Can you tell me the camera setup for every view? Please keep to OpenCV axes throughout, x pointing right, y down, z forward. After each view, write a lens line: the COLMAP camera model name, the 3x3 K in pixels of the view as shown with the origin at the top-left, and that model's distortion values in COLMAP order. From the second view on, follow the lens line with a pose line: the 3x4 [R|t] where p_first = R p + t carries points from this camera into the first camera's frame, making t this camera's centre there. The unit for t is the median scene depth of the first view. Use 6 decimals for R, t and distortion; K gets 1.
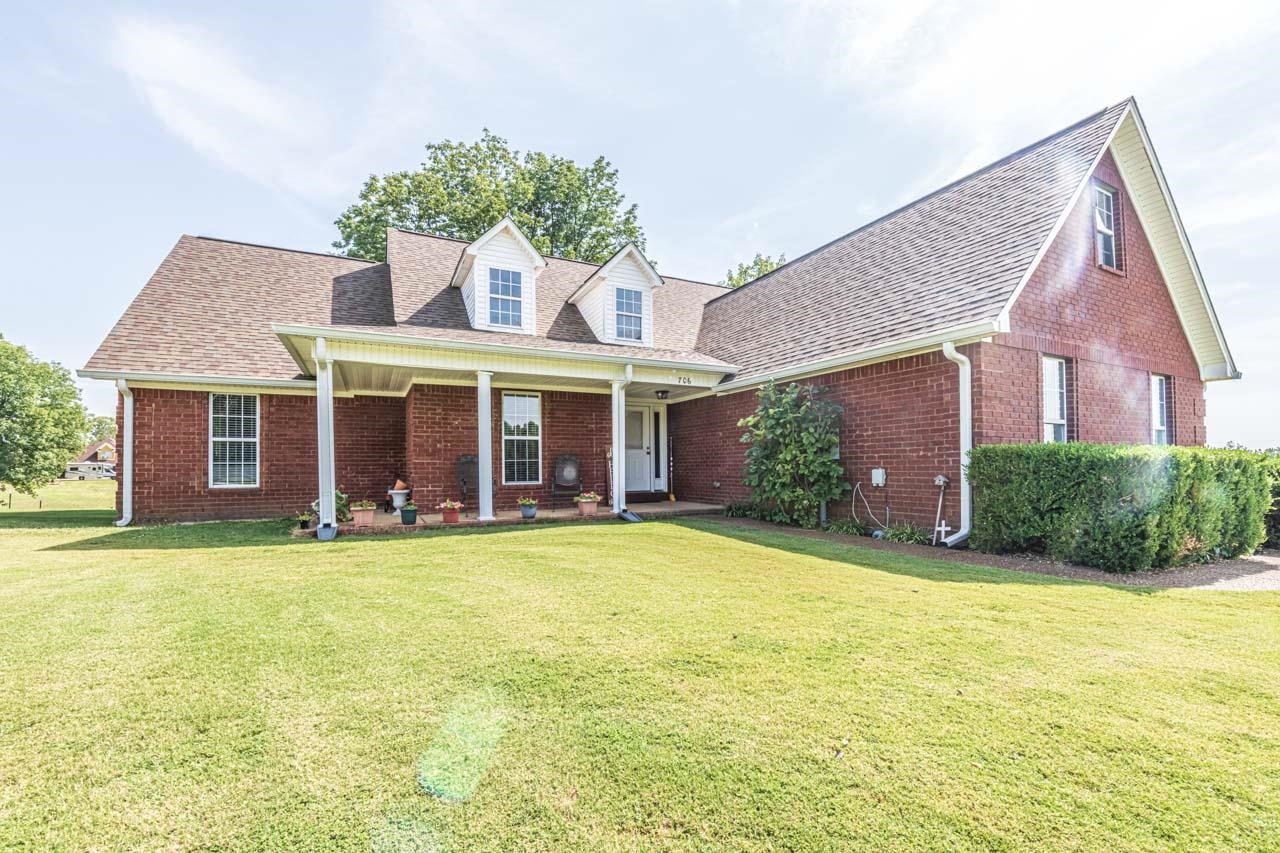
lens RADIAL K [[536.7, 0, 639.3], [0, 536.7, 453.4], [0, 0, 1]] dist [-0.000890, -0.006207]
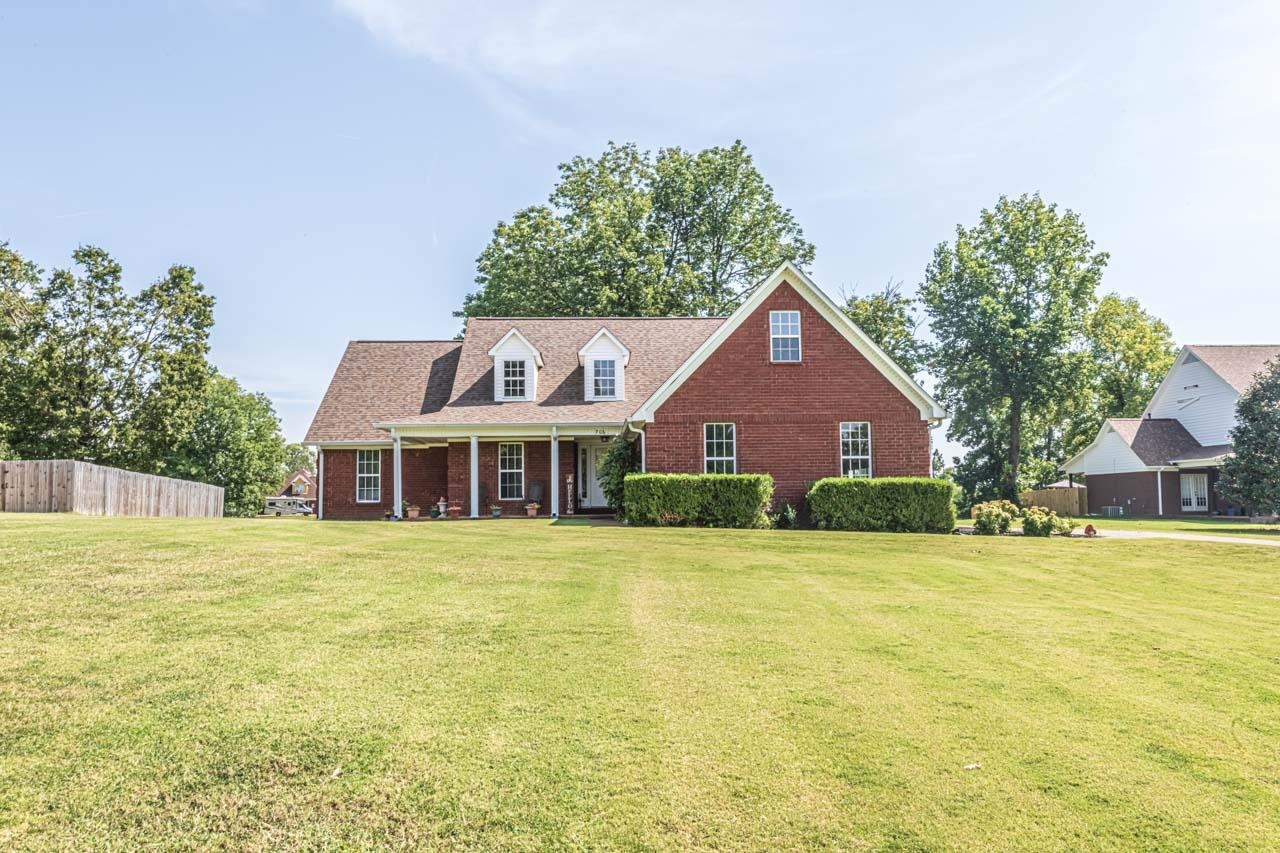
lens RADIAL K [[894.7, 0, 640.0], [0, 894.7, 426.5], [0, 0, 1]] dist [0.081388, -0.000056]
pose [[0.911614, -0.039205, -0.409174, 1.010531], [0.015413, 0.998001, -0.061284, 0.008059], [0.410759, 0.049561, 0.910396, -1.062827]]
